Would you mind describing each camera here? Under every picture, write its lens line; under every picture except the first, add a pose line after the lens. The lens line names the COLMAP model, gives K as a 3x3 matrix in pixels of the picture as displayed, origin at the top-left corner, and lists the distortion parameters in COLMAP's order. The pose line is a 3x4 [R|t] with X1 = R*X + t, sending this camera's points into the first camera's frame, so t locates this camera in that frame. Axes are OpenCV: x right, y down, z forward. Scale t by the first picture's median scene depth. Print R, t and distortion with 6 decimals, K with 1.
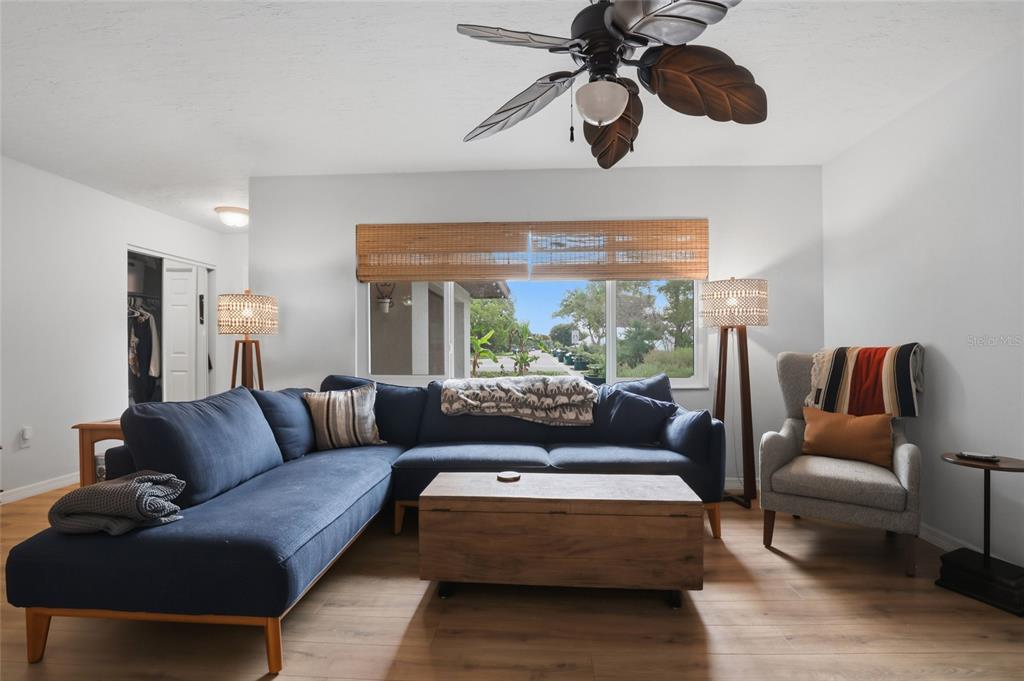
lens RADIAL K [[479.1, 0, 508.5], [0, 479.1, 343.7], [0, 0, 1]] dist [-0.029753, 0.002888]
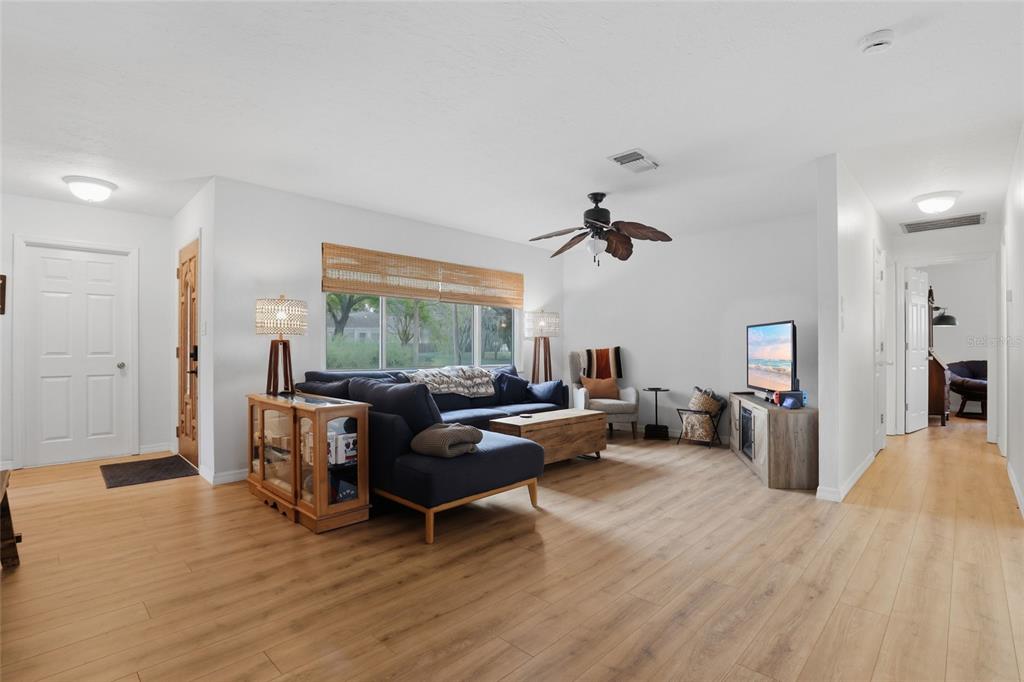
lens RADIAL K [[479.1, 0, 516.9], [0, 479.1, 344.8], [0, 0, 1]] dist [-0.029753, 0.002888]
pose [[0.653819, 0.008569, 0.756602, -1.017661], [-0.007158, 0.999961, -0.005140, 0.004896], [-0.756617, -0.002056, 0.653855, -0.143518]]
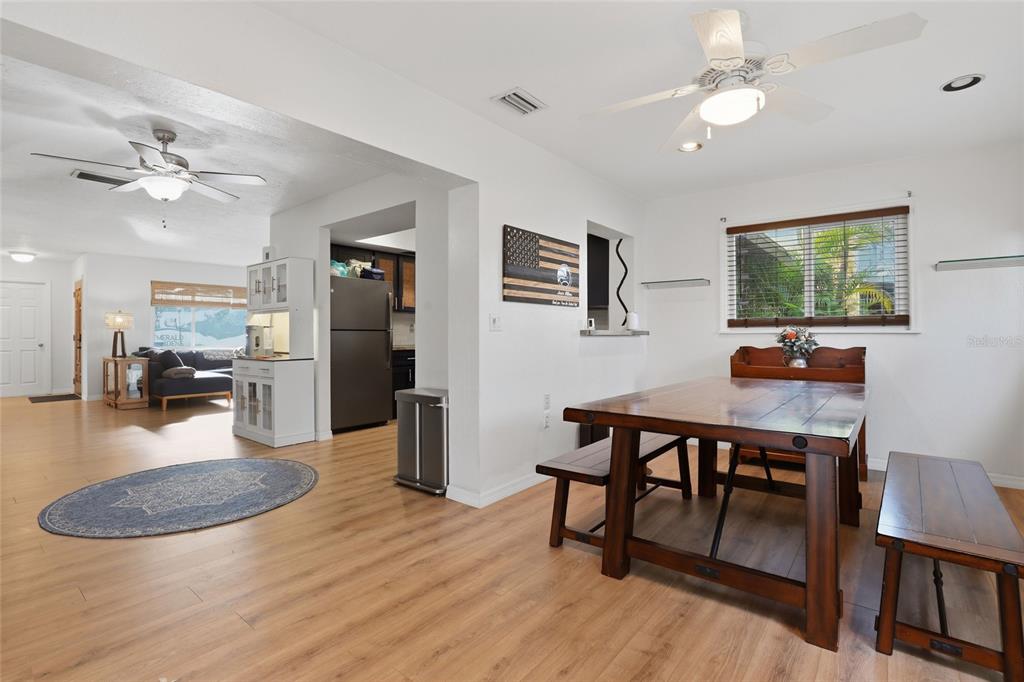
lens RADIAL K [[479.1, 0, 515.2], [0, 479.1, 332.3], [0, 0, 1]] dist [-0.029753, 0.002888]
pose [[0.589236, 0.008452, 0.807917, -1.263569], [-0.005546, 0.999964, -0.006416, -0.000319], [-0.807942, -0.000700, 0.589261, -1.962966]]
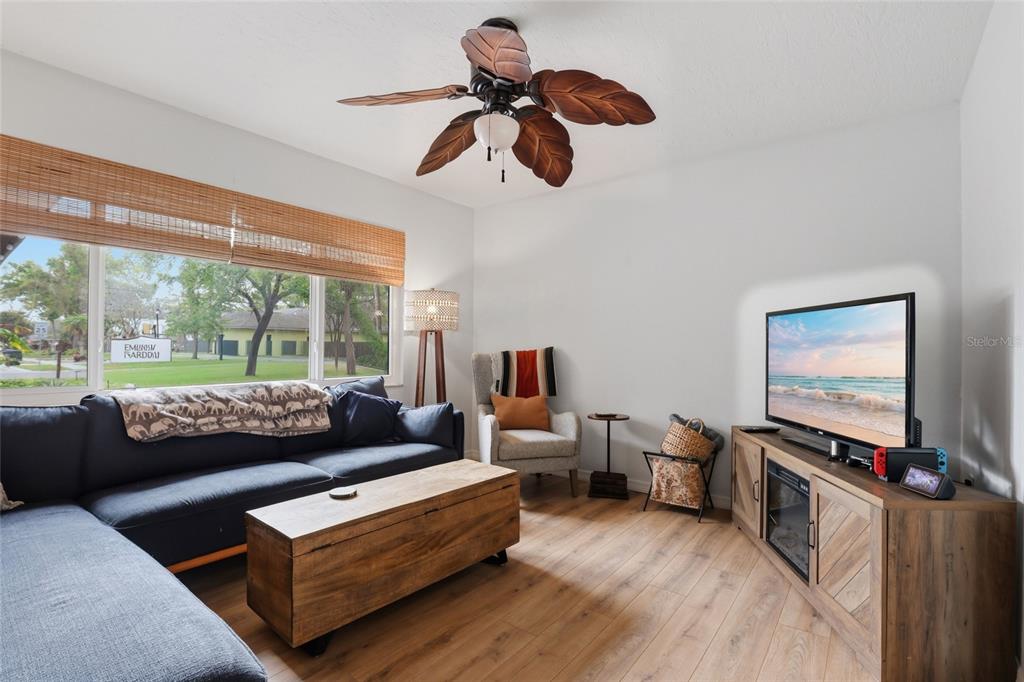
lens RADIAL K [[479.1, 0, 512.0], [0, 479.1, 338.7], [0, 0, 1]] dist [-0.029753, 0.002888]
pose [[0.570196, 0.026298, 0.821088, -0.385402], [-0.016863, 0.999652, -0.020307, 0.004590], [-0.821336, -0.002268, 0.570441, 0.173516]]
